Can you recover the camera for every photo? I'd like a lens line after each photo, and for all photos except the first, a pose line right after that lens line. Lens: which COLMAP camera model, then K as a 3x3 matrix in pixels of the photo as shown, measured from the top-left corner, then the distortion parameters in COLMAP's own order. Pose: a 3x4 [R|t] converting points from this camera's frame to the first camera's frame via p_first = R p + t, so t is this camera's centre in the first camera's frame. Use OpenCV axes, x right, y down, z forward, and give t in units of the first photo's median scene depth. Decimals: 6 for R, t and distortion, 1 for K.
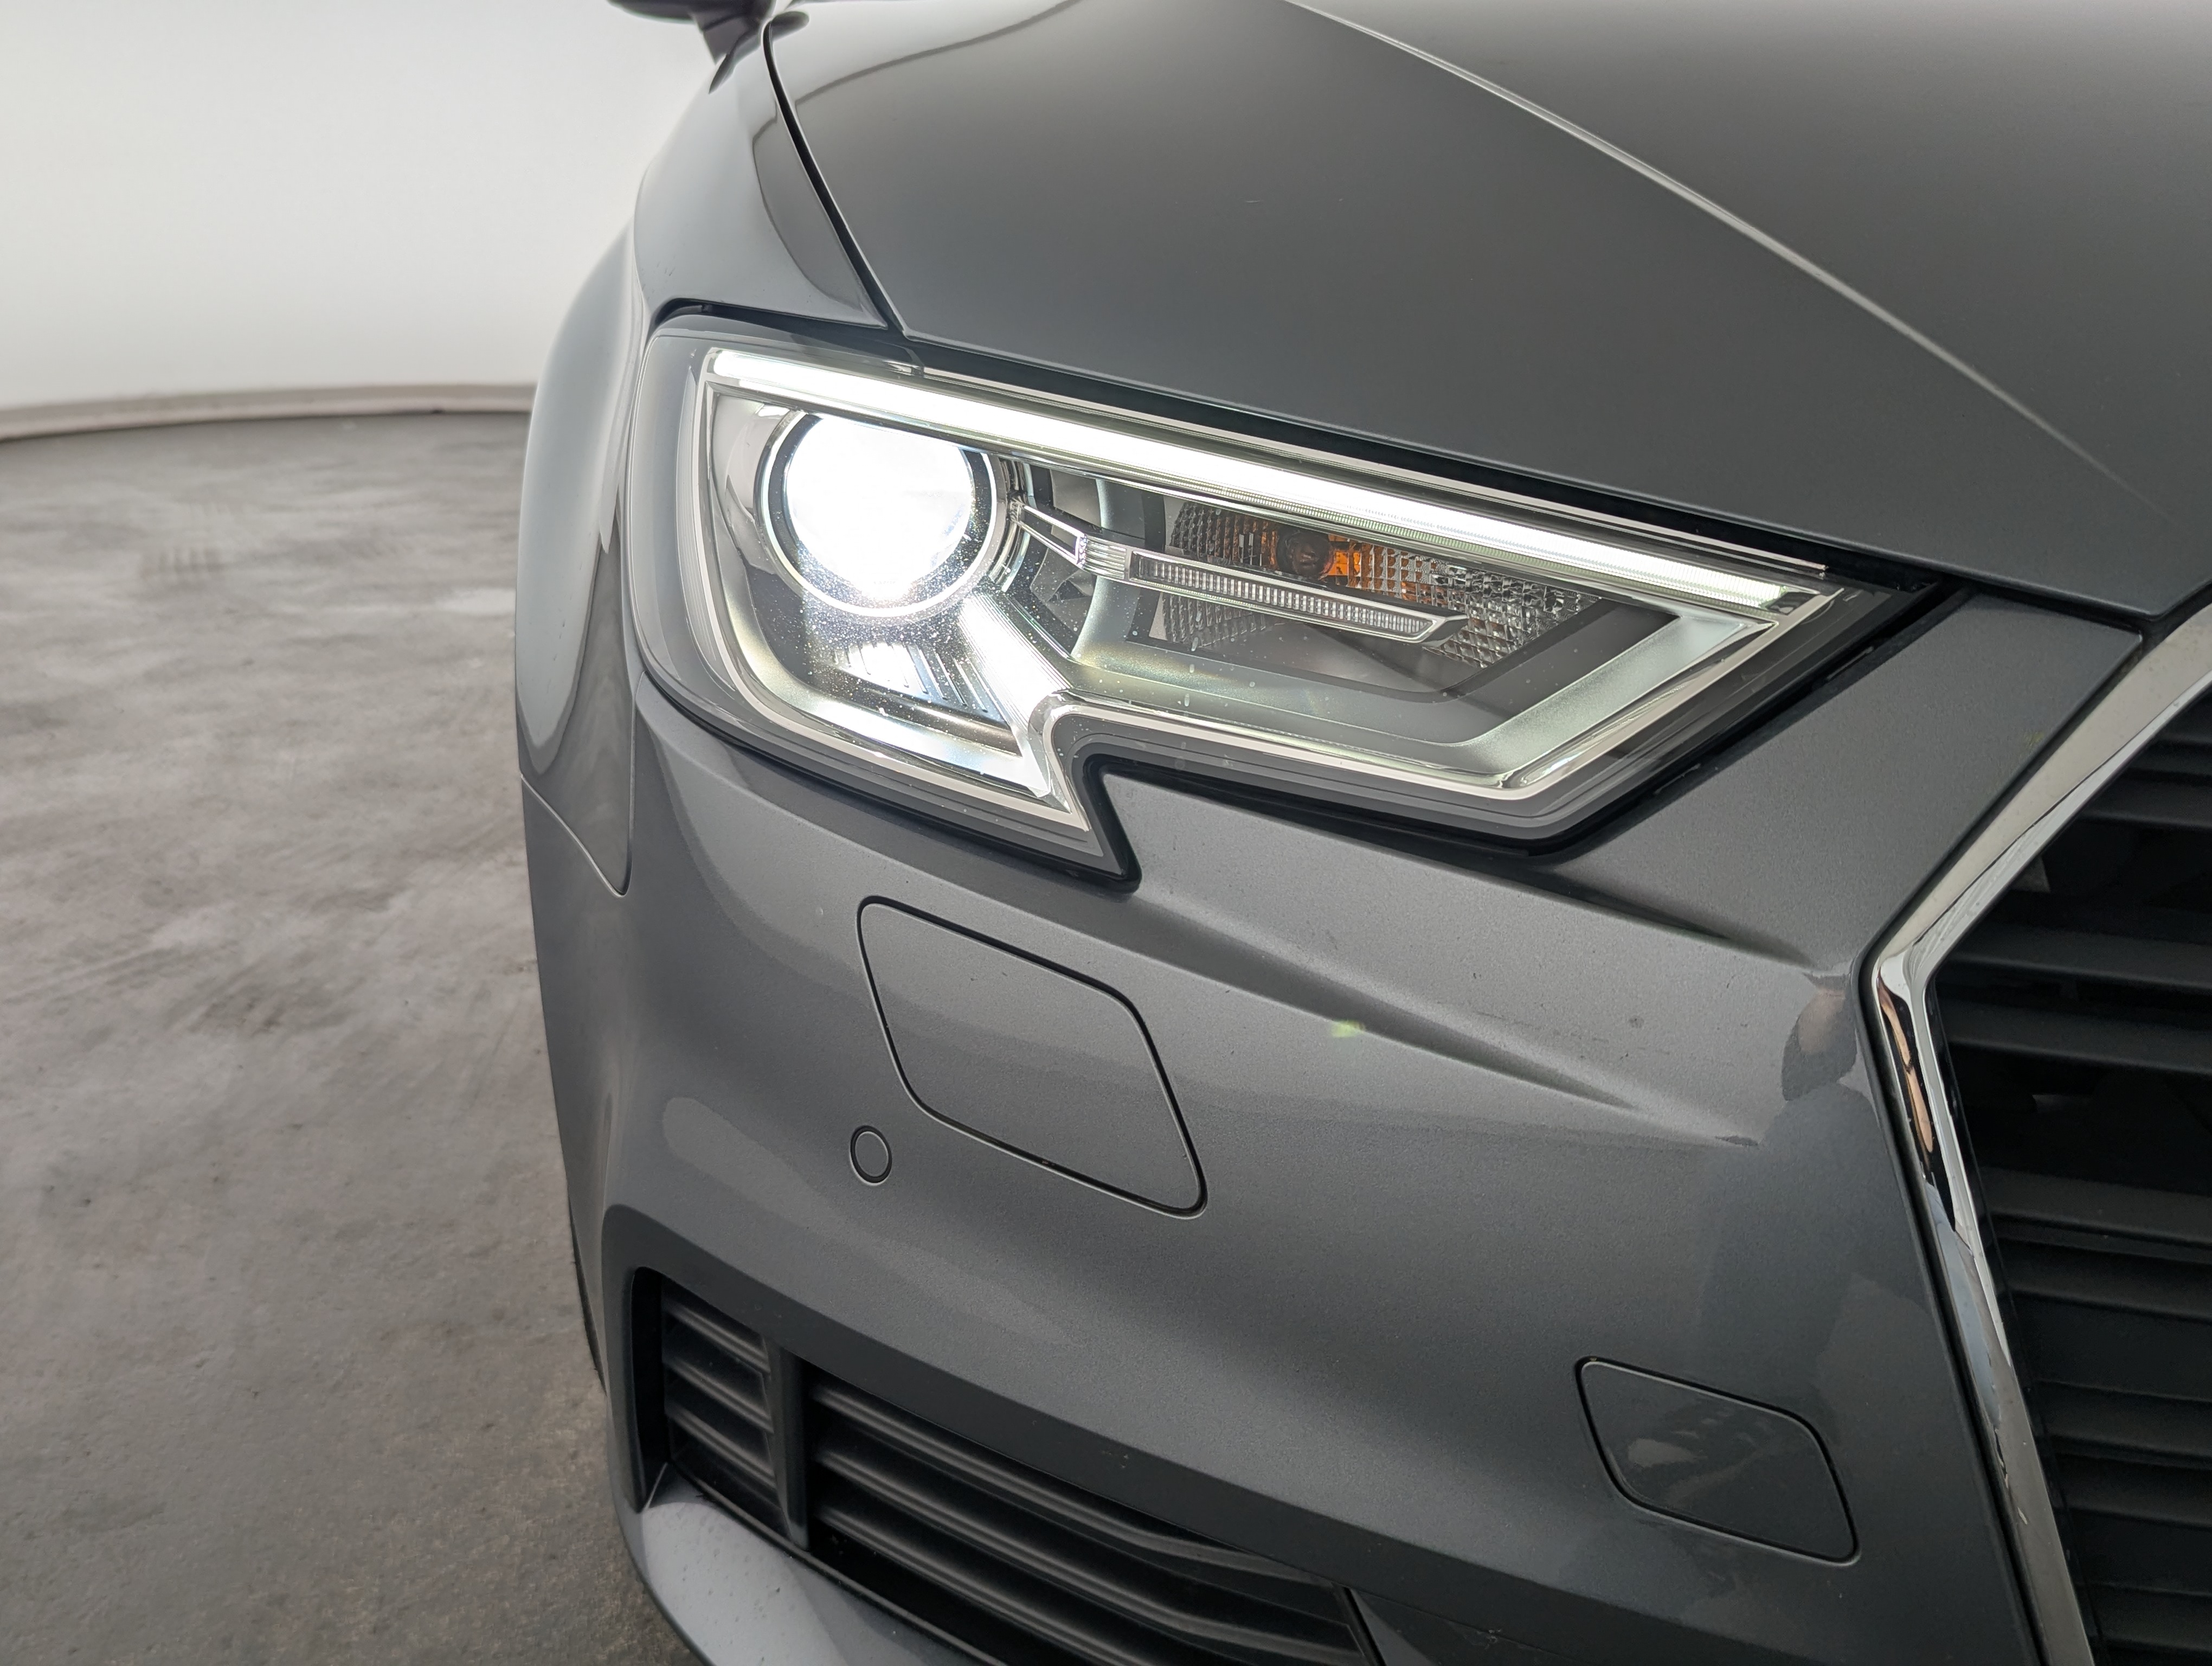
lens RADIAL K [[1997.1, 0, 1100.7], [0, 1997.1, 853.6], [0, 0, 1]] dist [0.002947, 0.007833]
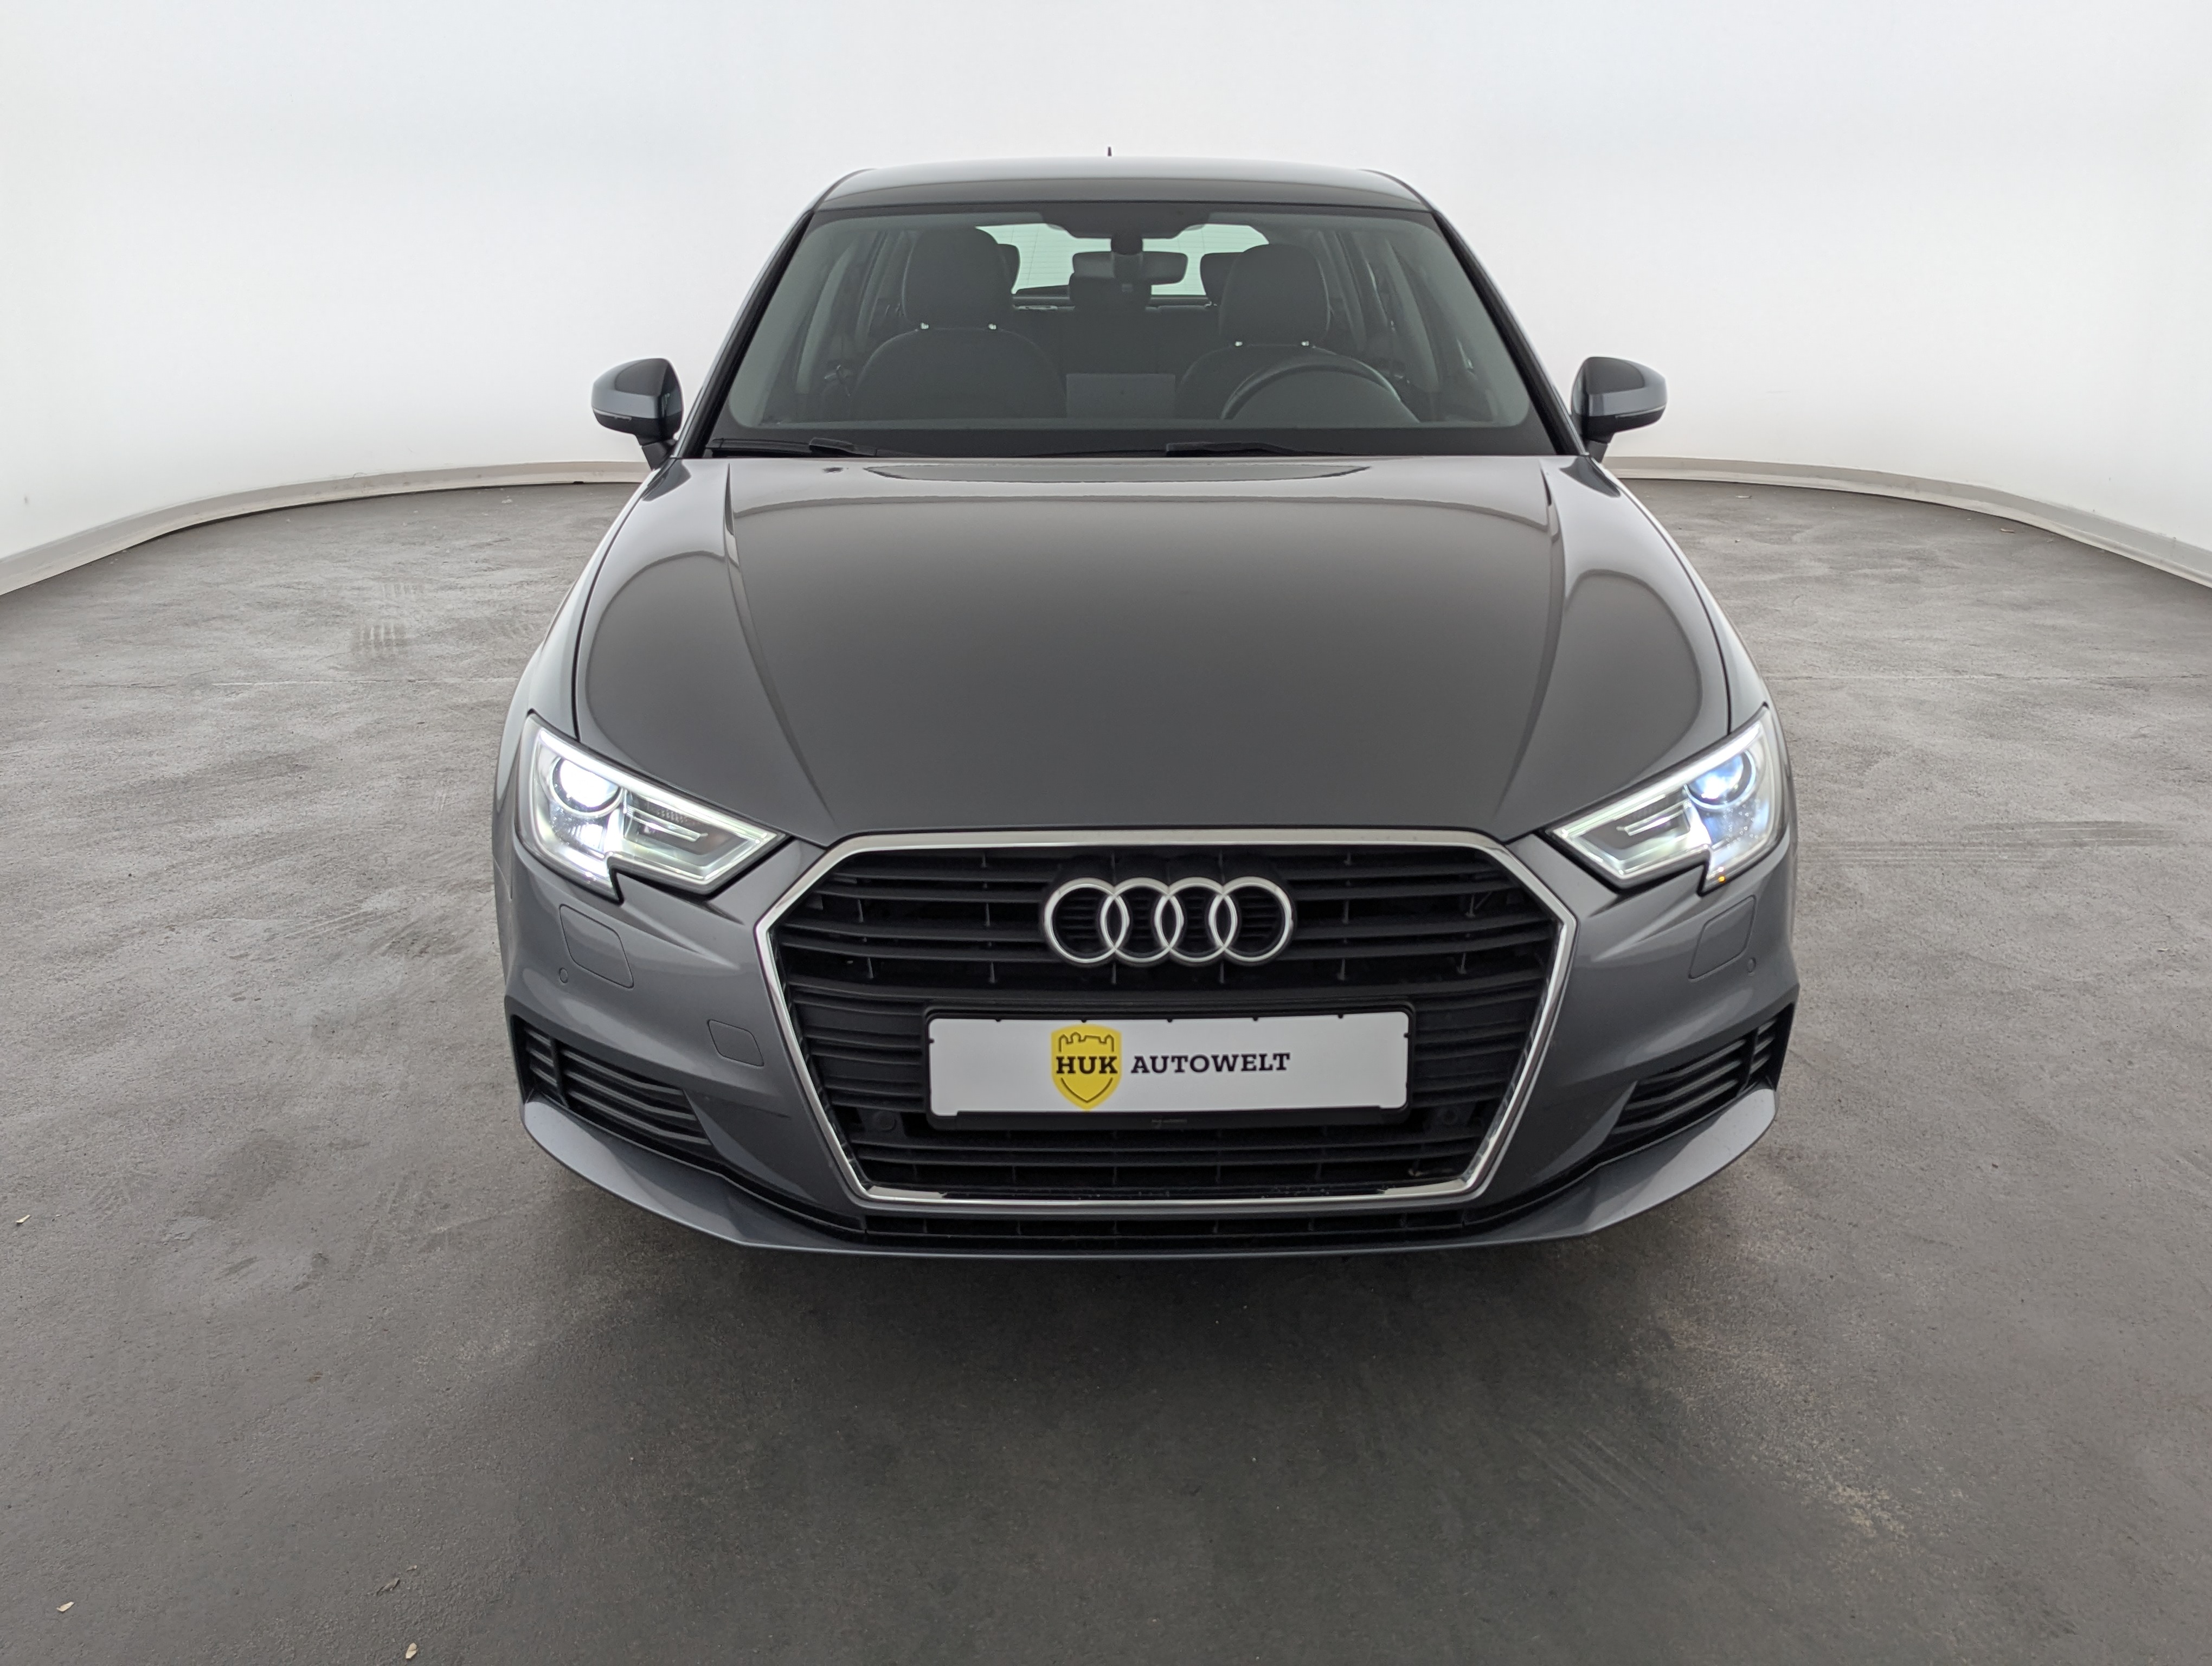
lens RADIAL K [[1997.1, 0, 1123.9], [0, 1997.1, 888.5], [0, 0, 1]] dist [0.002947, 0.007833]
pose [[0.997104, 0.018631, -0.073729, 0.390078], [-0.016406, 0.999395, 0.030665, -0.044727], [0.074256, -0.029367, 0.996807, -0.846435]]
